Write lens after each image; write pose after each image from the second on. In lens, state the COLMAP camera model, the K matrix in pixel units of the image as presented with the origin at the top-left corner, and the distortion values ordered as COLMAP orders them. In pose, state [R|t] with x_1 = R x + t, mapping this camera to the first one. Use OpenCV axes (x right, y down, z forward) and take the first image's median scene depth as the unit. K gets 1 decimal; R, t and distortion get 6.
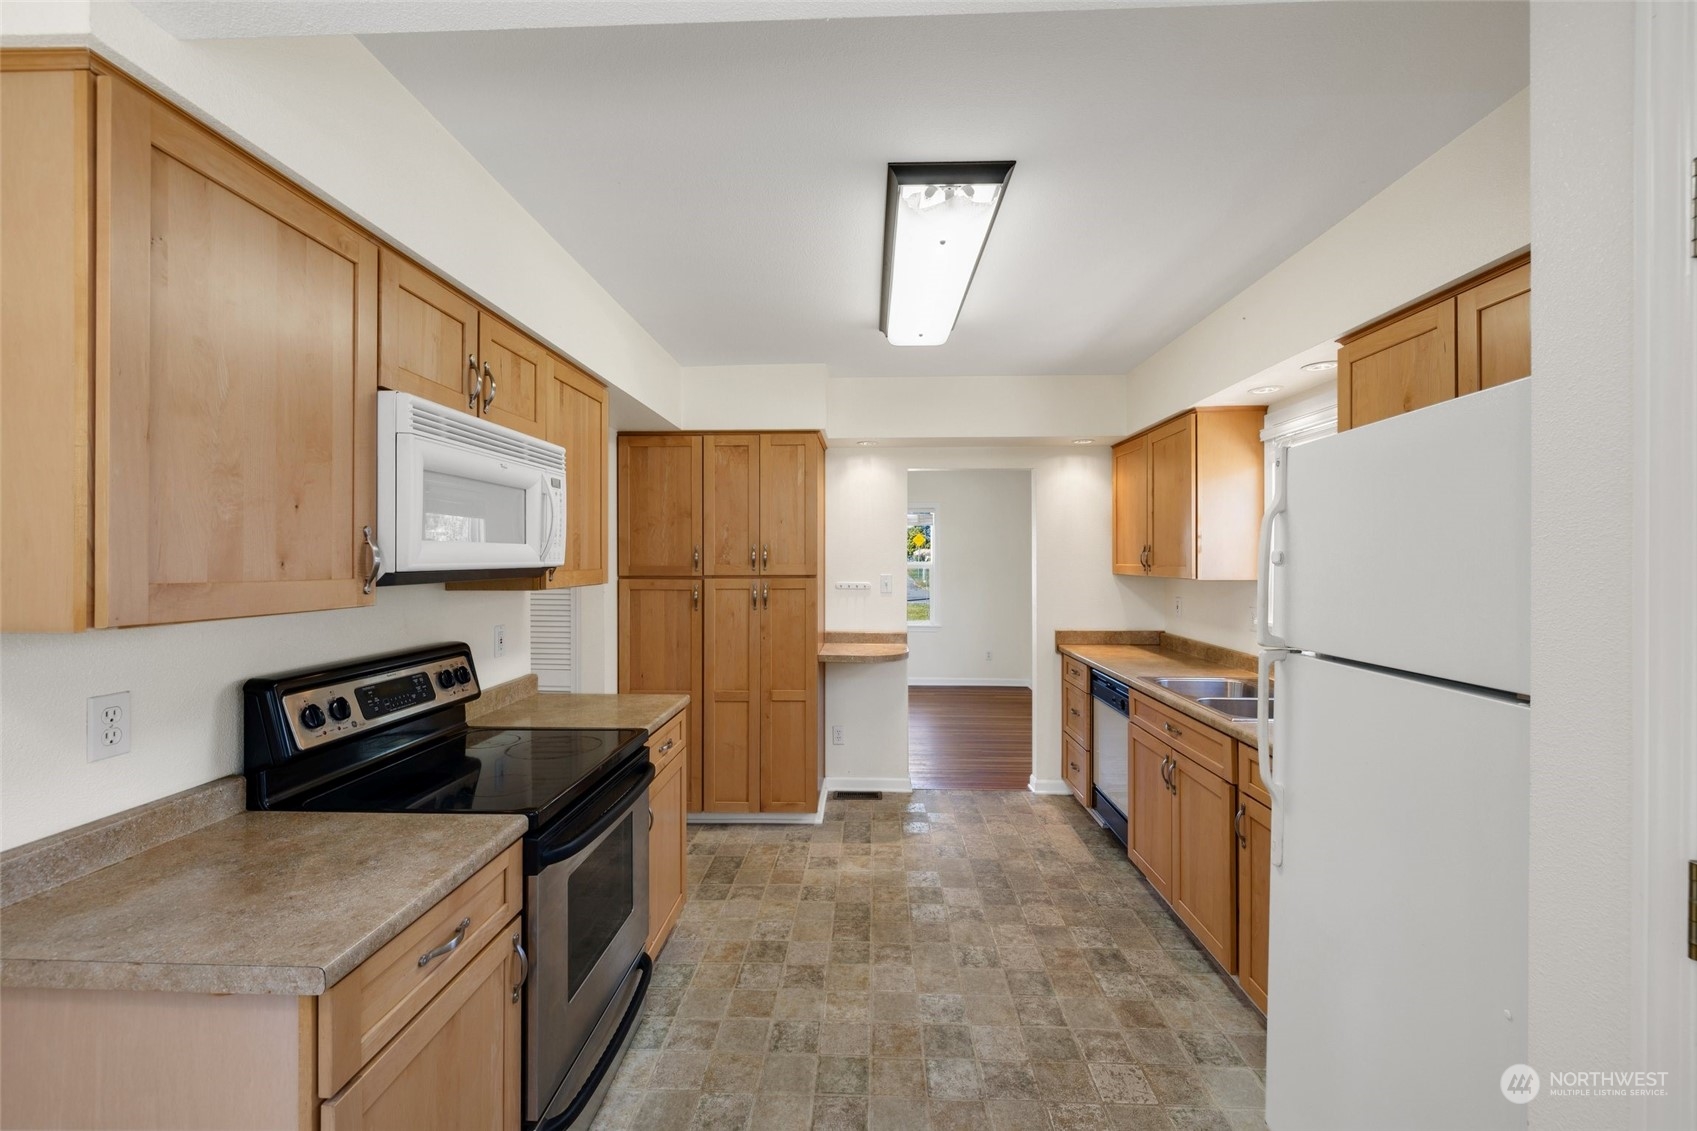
lens RADIAL K [[722.1, 0, 850.5], [0, 722.1, 563.0], [0, 0, 1]] dist [-0.000108, 0.000129]
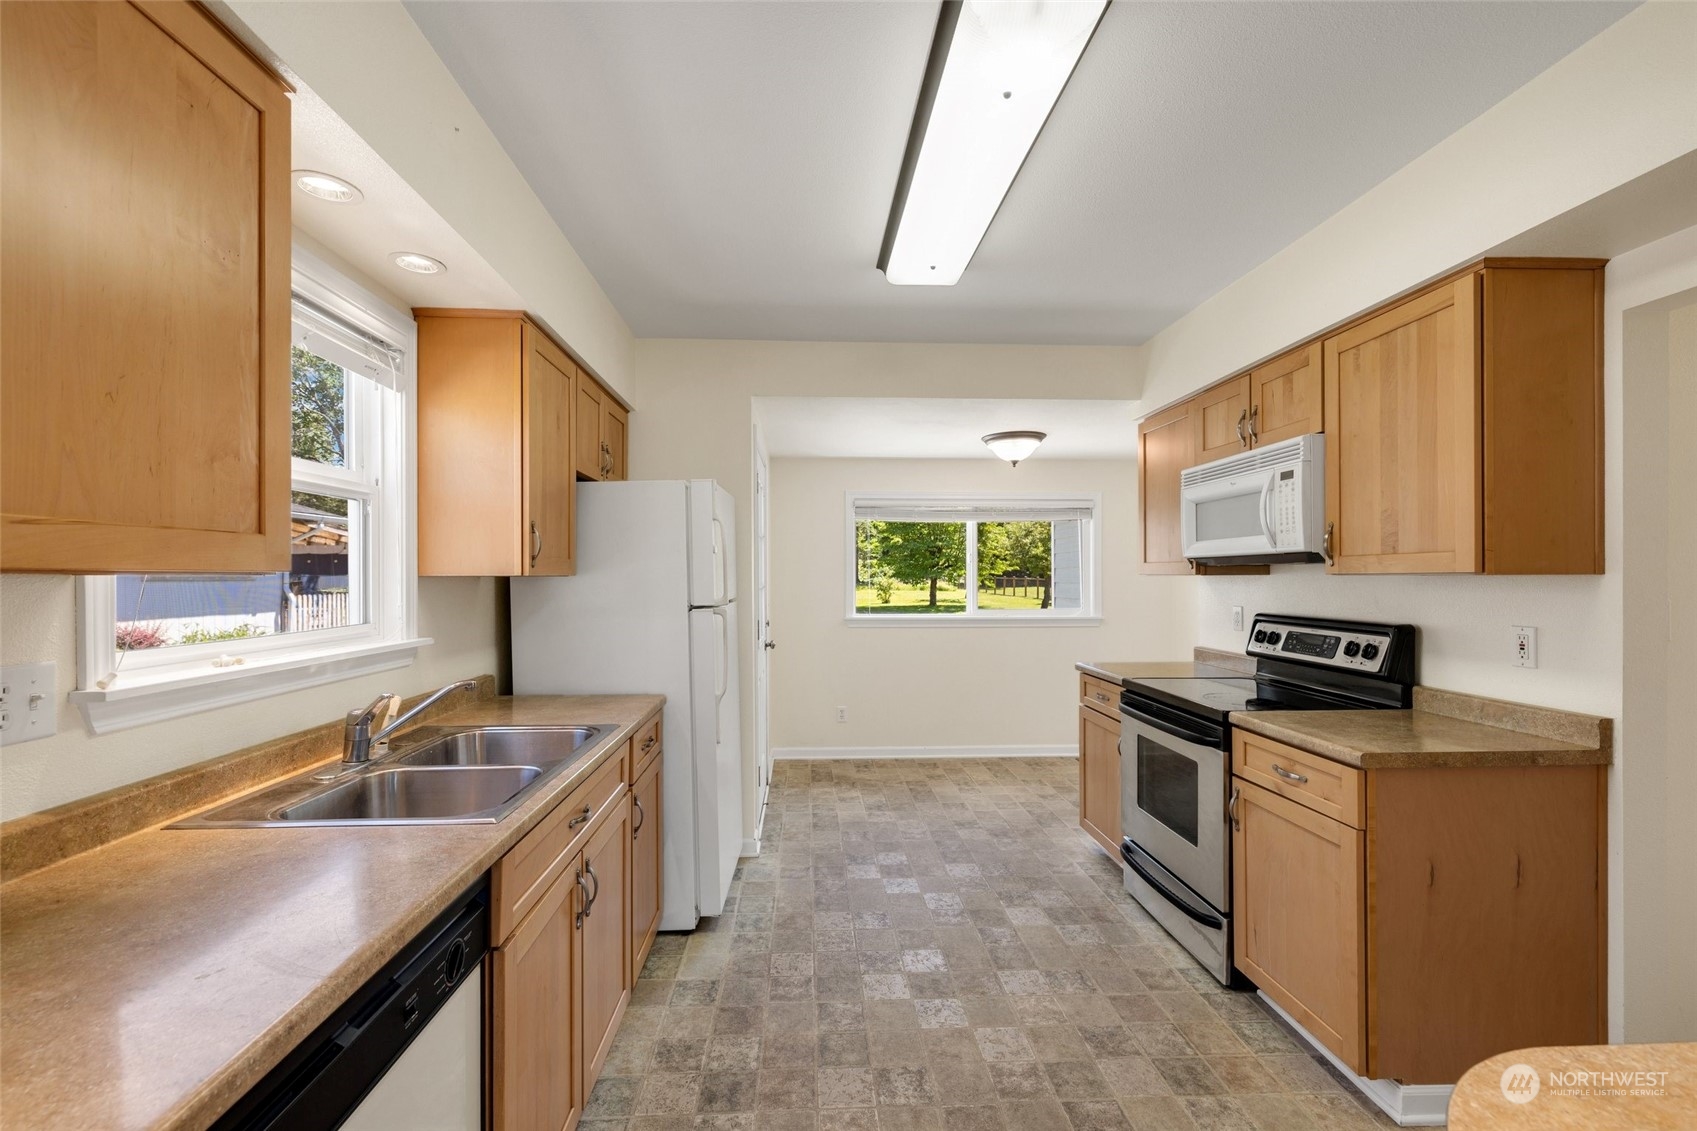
lens RADIAL K [[722.1, 0, 845.3], [0, 722.1, 571.1], [0, 0, 1]] dist [-0.000108, 0.000129]
pose [[-0.996413, 0.001272, -0.084612, 0.314078], [0.001379, 0.999998, -0.001199, 0.029923], [0.084611, -0.001311, -0.996413, 1.829072]]
